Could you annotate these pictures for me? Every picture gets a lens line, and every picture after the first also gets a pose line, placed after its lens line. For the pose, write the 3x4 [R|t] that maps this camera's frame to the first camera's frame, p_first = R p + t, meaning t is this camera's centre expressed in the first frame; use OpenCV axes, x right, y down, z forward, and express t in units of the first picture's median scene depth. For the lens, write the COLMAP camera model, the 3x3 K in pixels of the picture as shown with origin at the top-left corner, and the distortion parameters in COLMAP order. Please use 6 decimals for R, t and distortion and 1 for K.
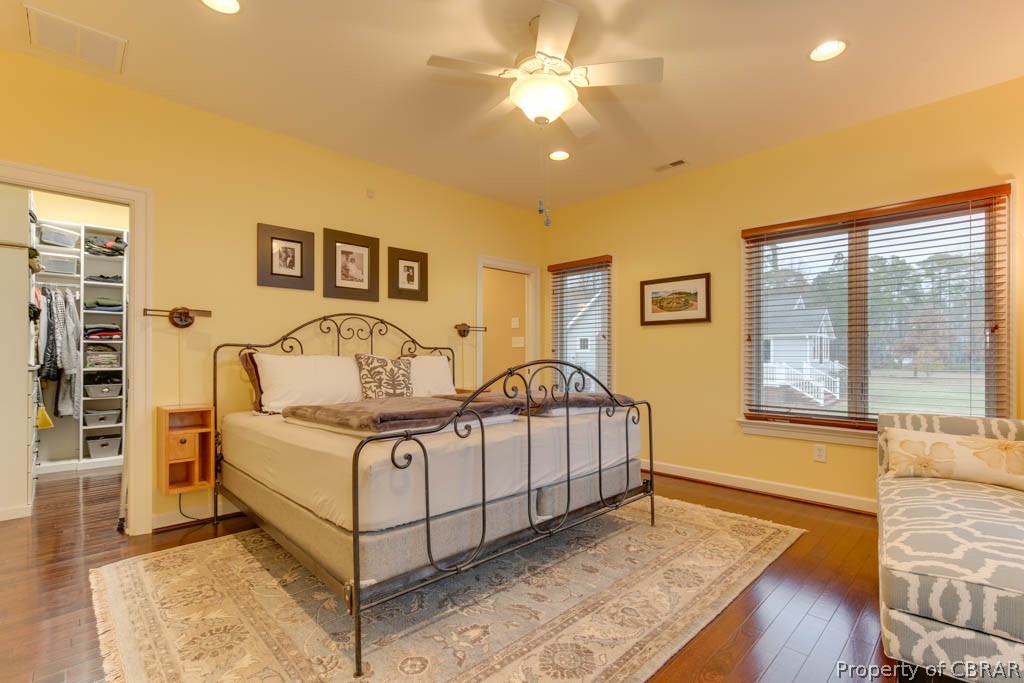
lens RADIAL K [[470.7, 0, 513.9], [0, 470.7, 349.0], [0, 0, 1]] dist [-0.000348, 0.000099]
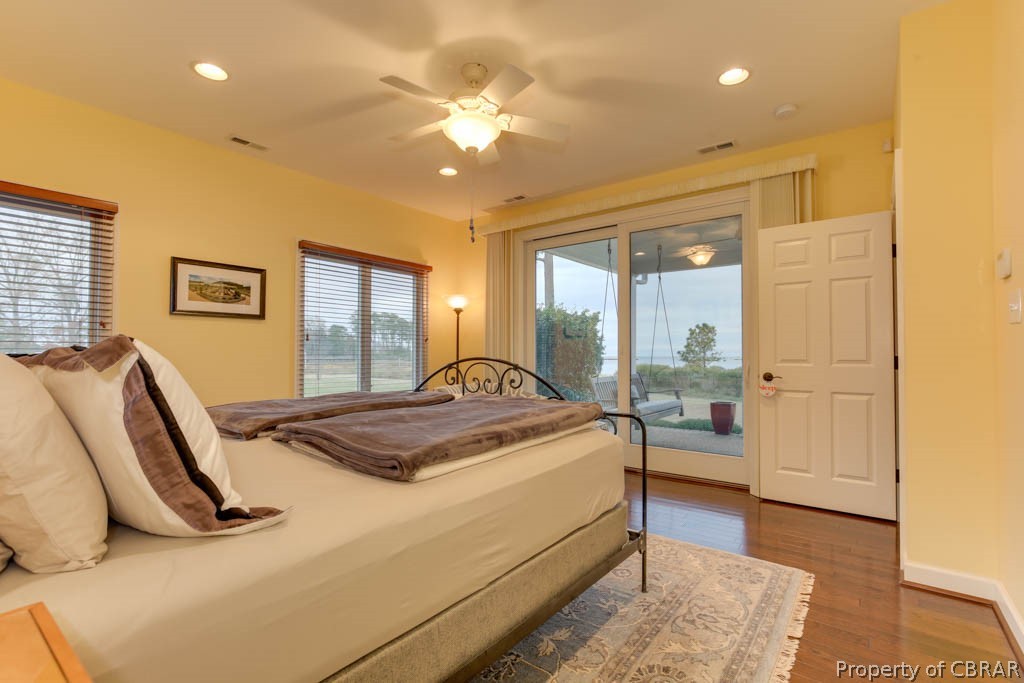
lens RADIAL K [[470.7, 0, 513.9], [0, 470.7, 349.0], [0, 0, 1]] dist [-0.000348, 0.000099]
pose [[-0.129047, 0.009126, 0.991596, -0.622351], [-0.017293, 0.999785, -0.011452, 0.007035], [-0.991488, -0.018625, -0.128862, 0.596387]]
